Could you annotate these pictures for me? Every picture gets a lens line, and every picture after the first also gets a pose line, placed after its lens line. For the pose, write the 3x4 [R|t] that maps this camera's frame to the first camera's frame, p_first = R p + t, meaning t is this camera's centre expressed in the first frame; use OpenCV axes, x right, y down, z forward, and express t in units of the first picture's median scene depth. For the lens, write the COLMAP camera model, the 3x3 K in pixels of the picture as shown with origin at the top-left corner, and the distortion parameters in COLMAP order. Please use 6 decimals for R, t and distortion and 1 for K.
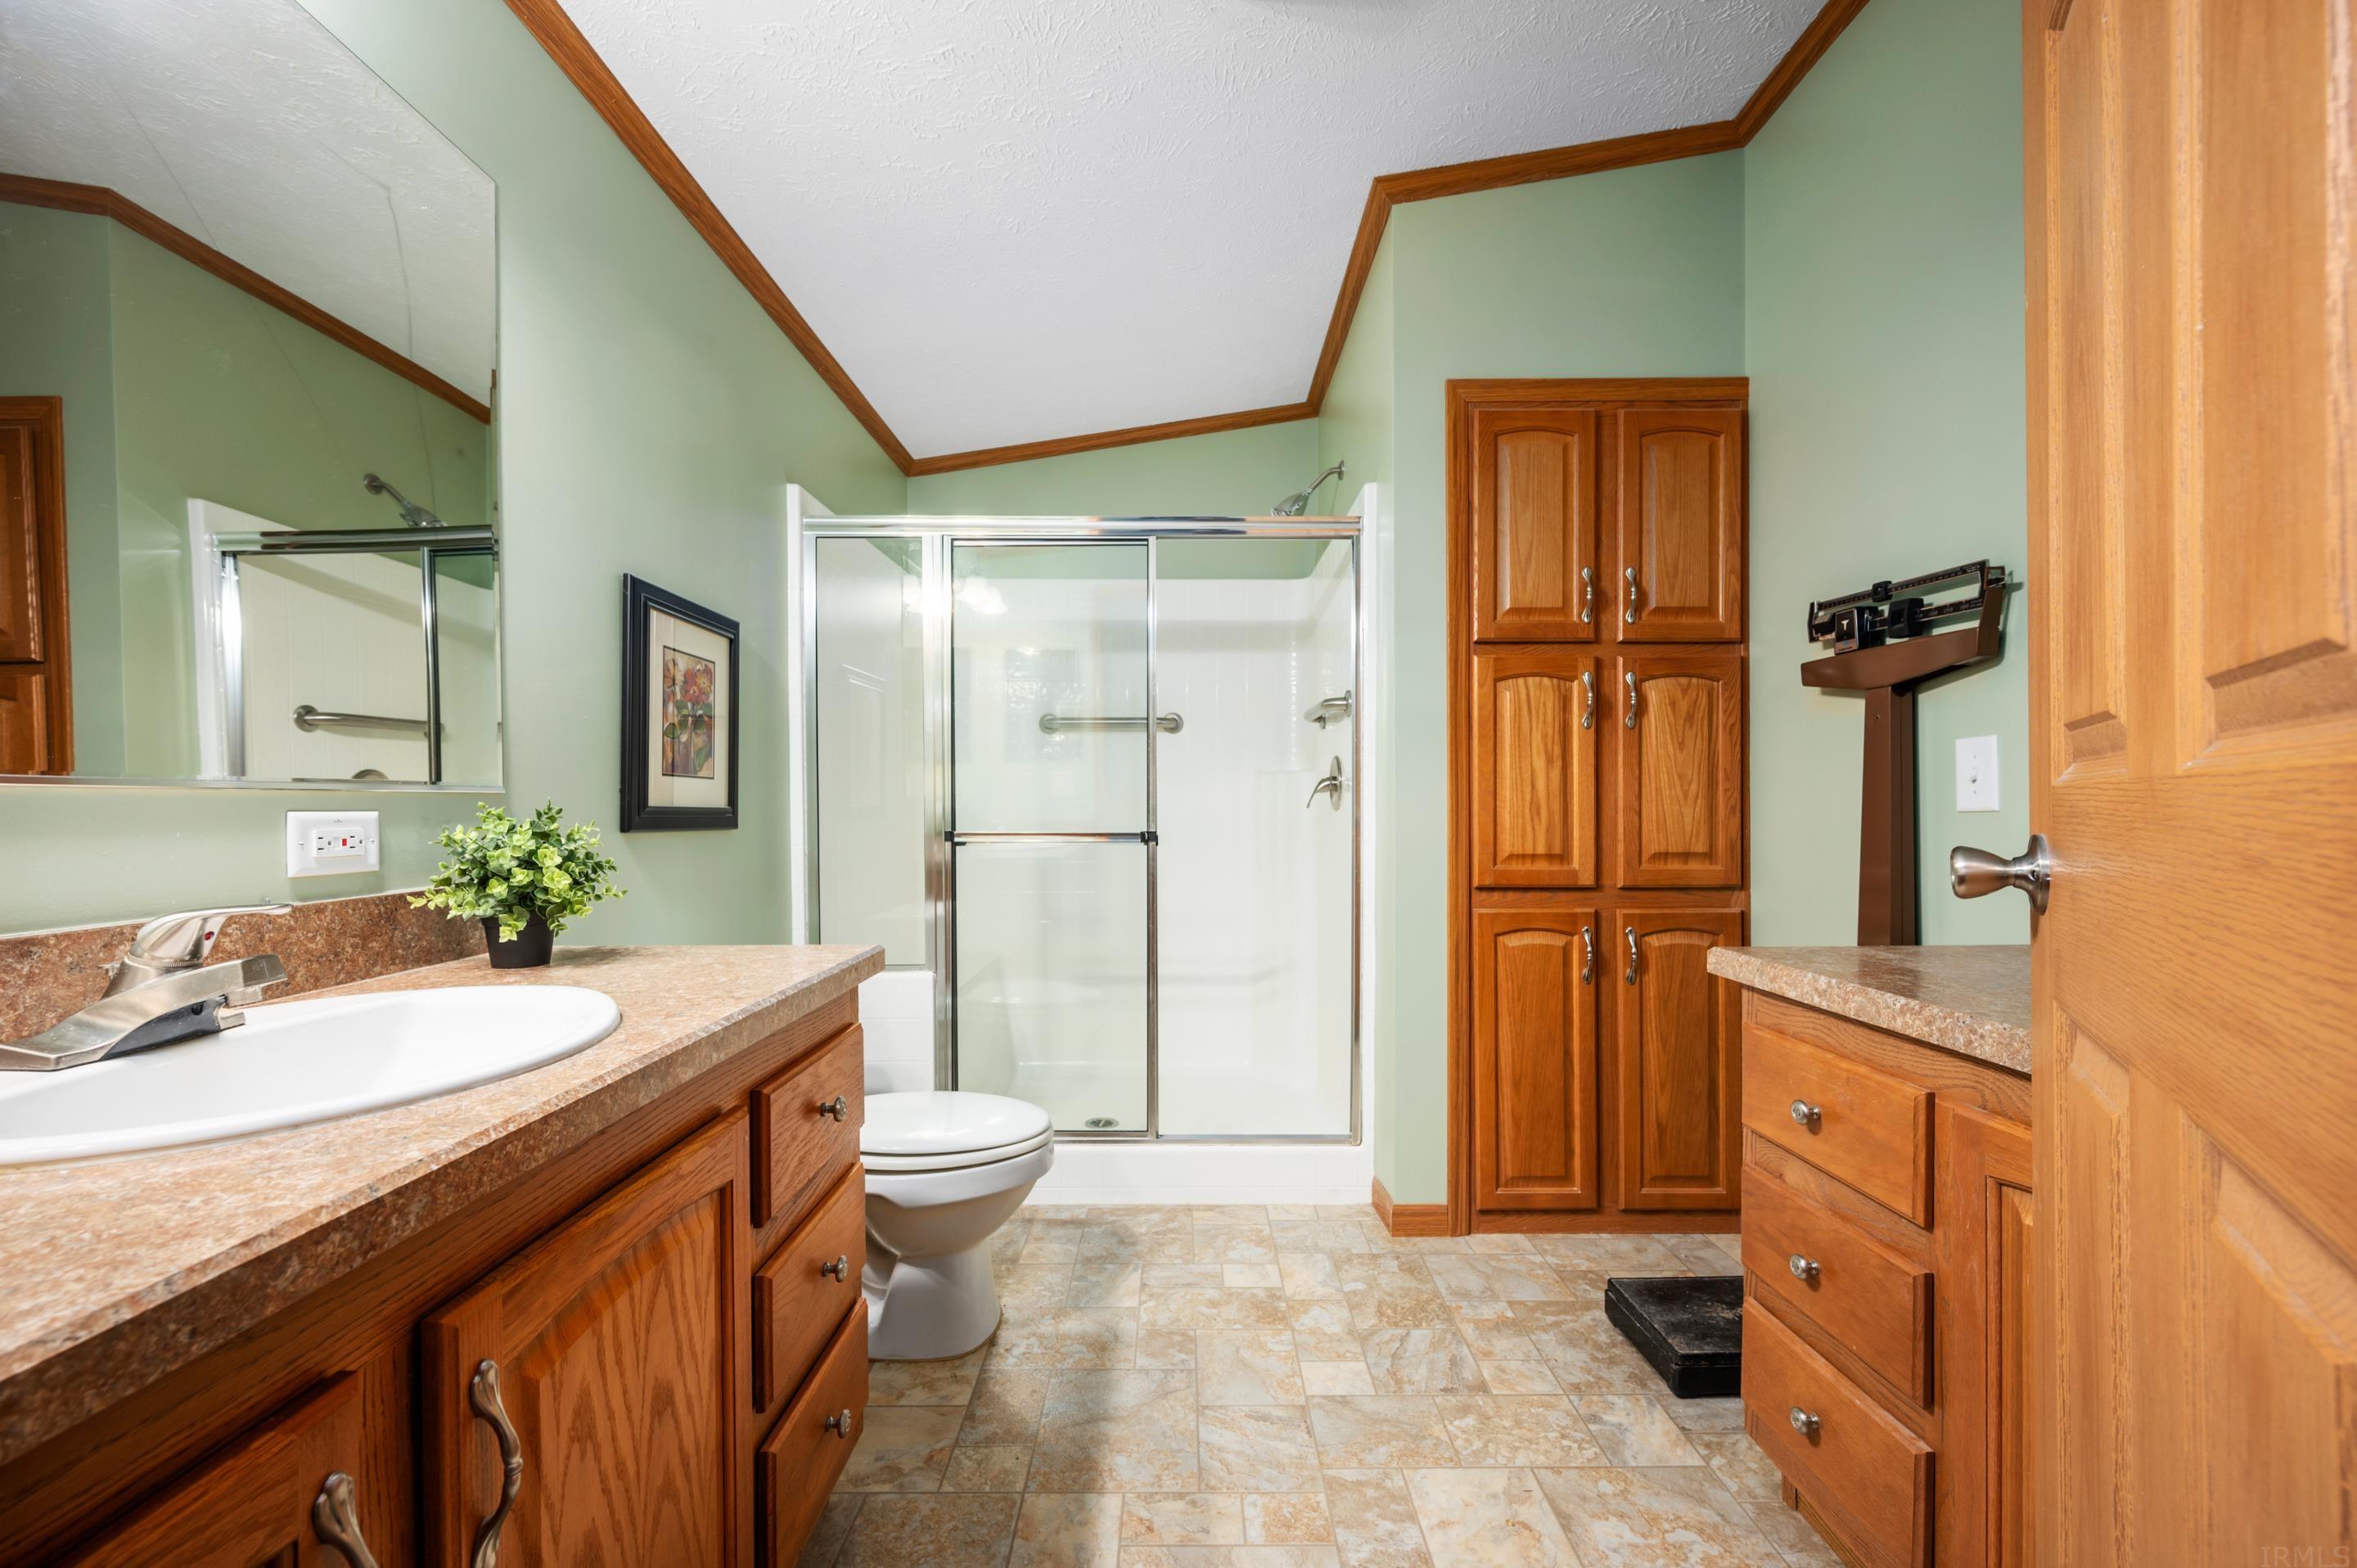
lens RADIAL K [[935.1, 0, 1185.1], [0, 935.1, 796.0], [0, 0, 1]] dist [0.002258, 0.000190]
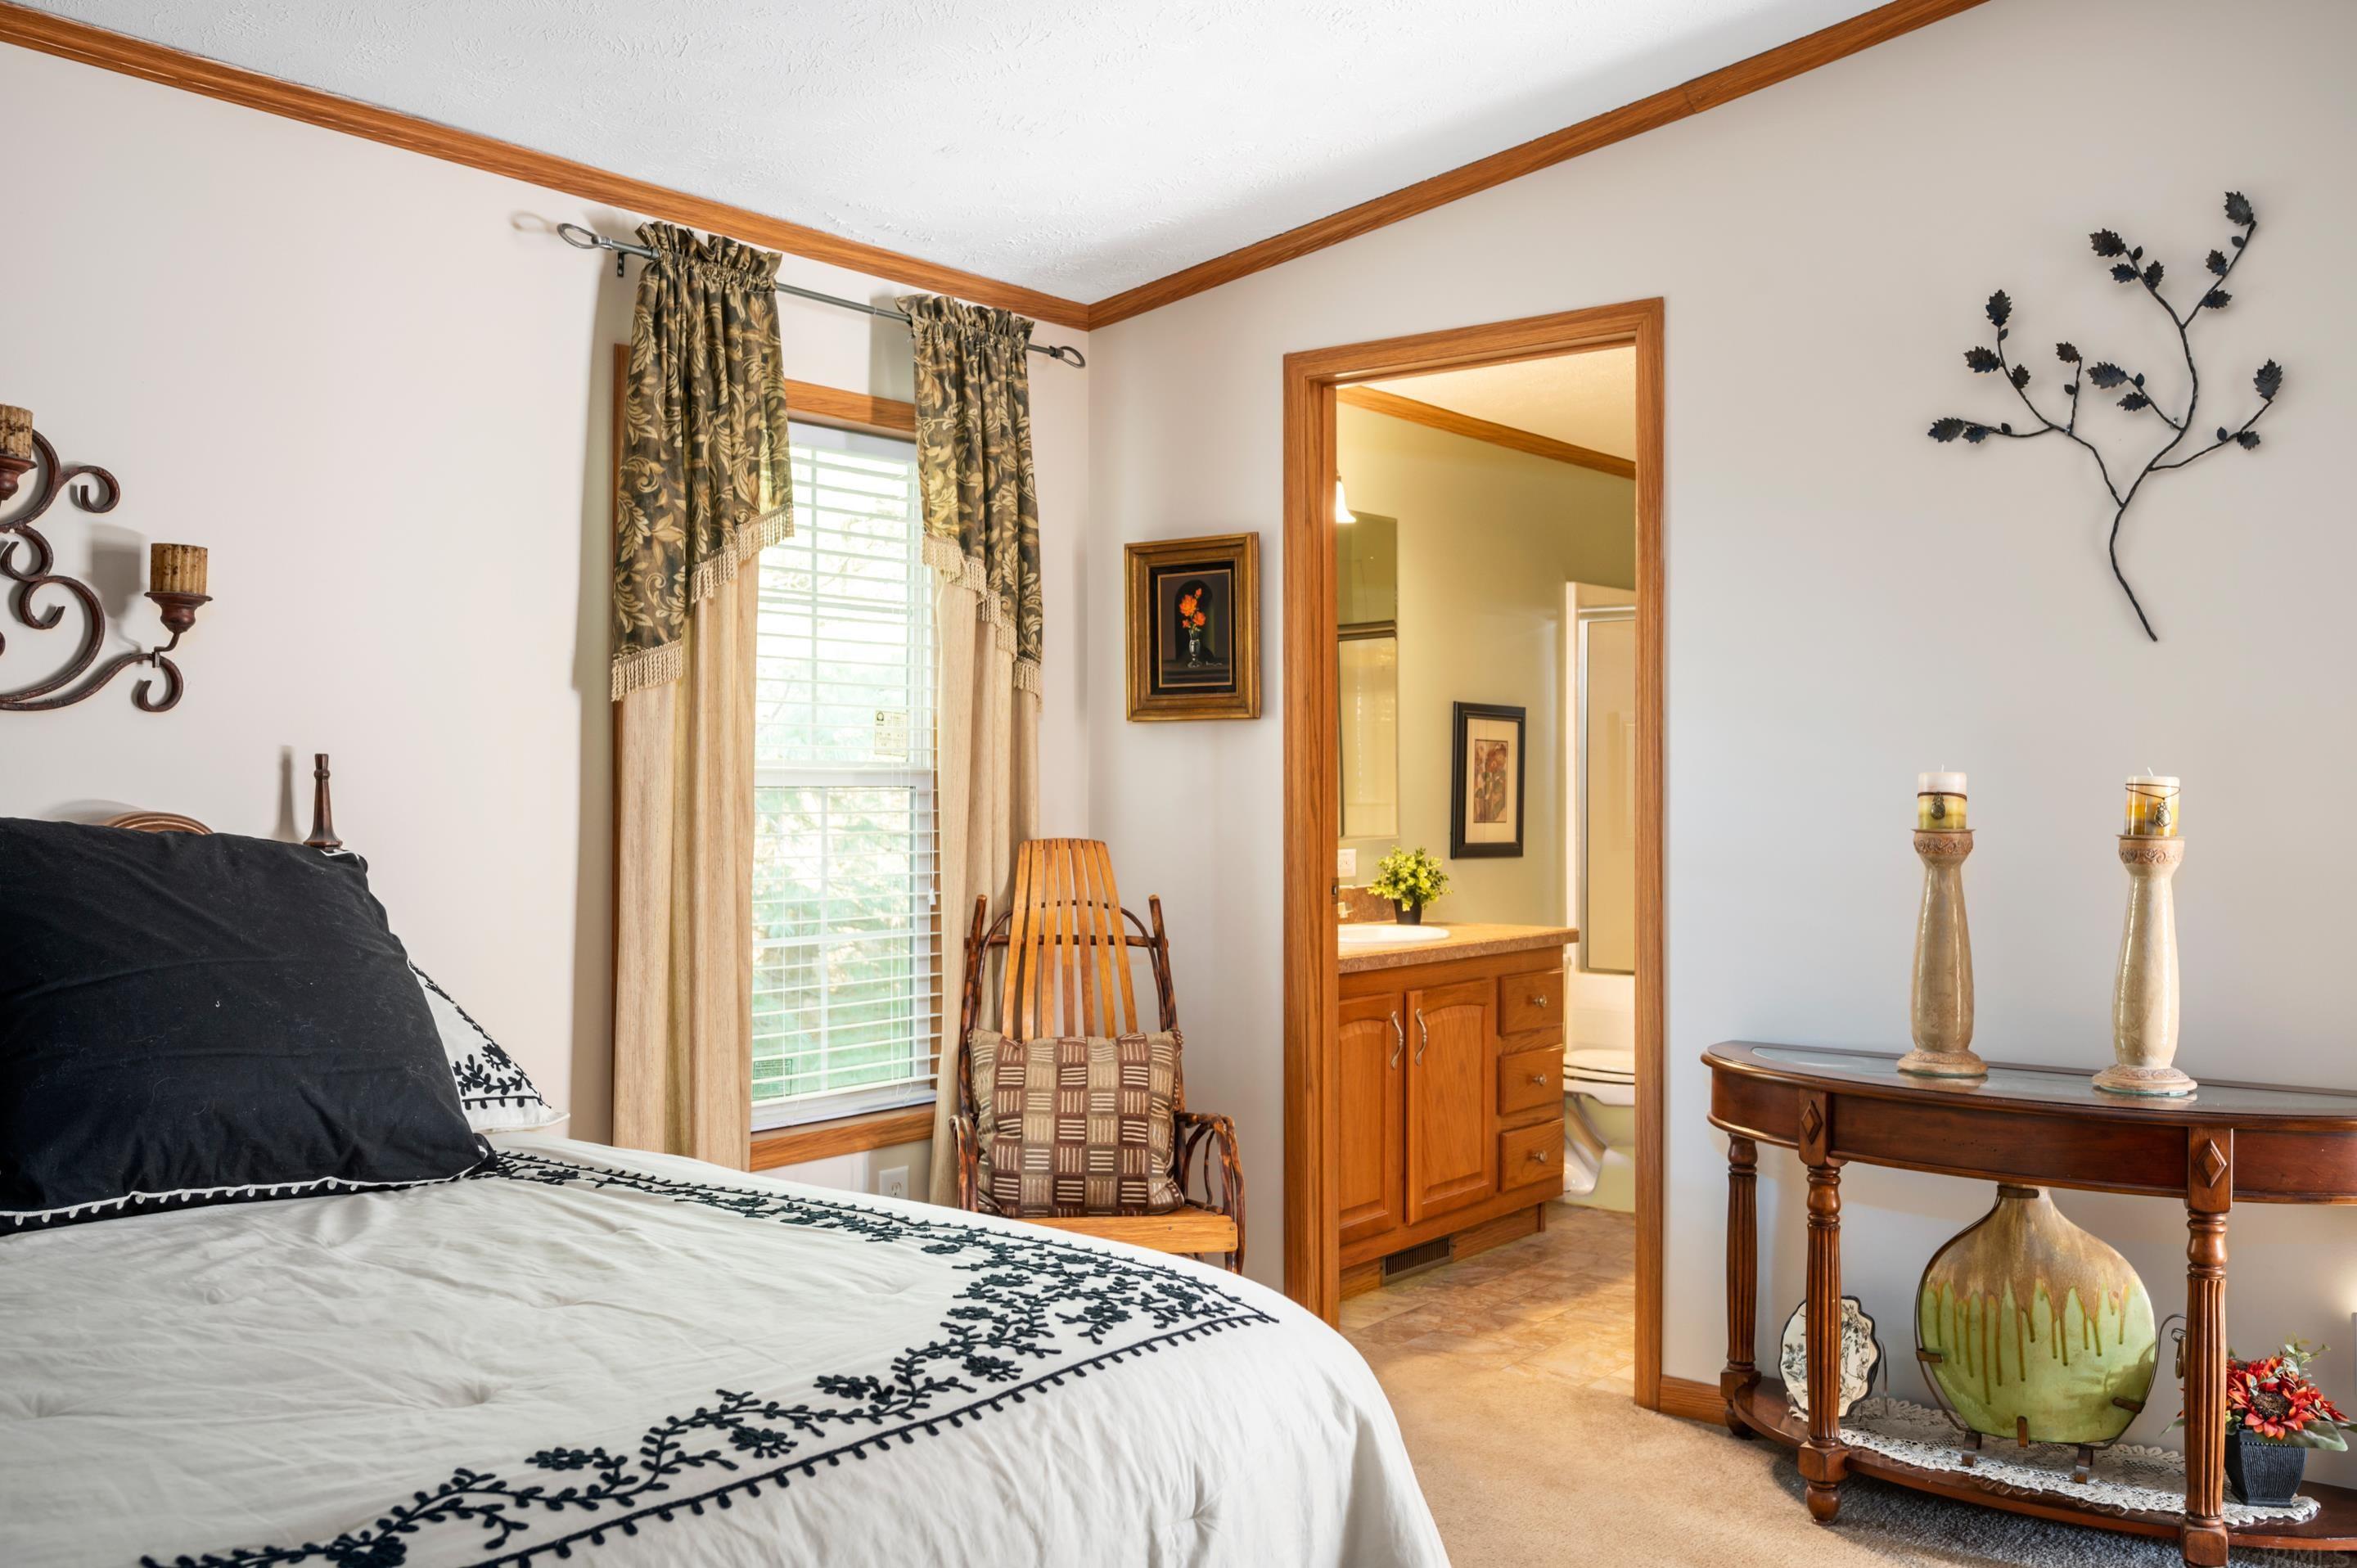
lens RADIAL K [[2036.7, 0, 1179.2], [0, 2036.7, 783.9], [0, 0, 1]] dist [0.005285, 0.010082]
pose [[0.780018, 0.008680, -0.625697, 1.299227], [-0.002419, 0.999938, 0.010856, -0.134615], [0.625752, -0.006955, 0.779991, -2.149434]]
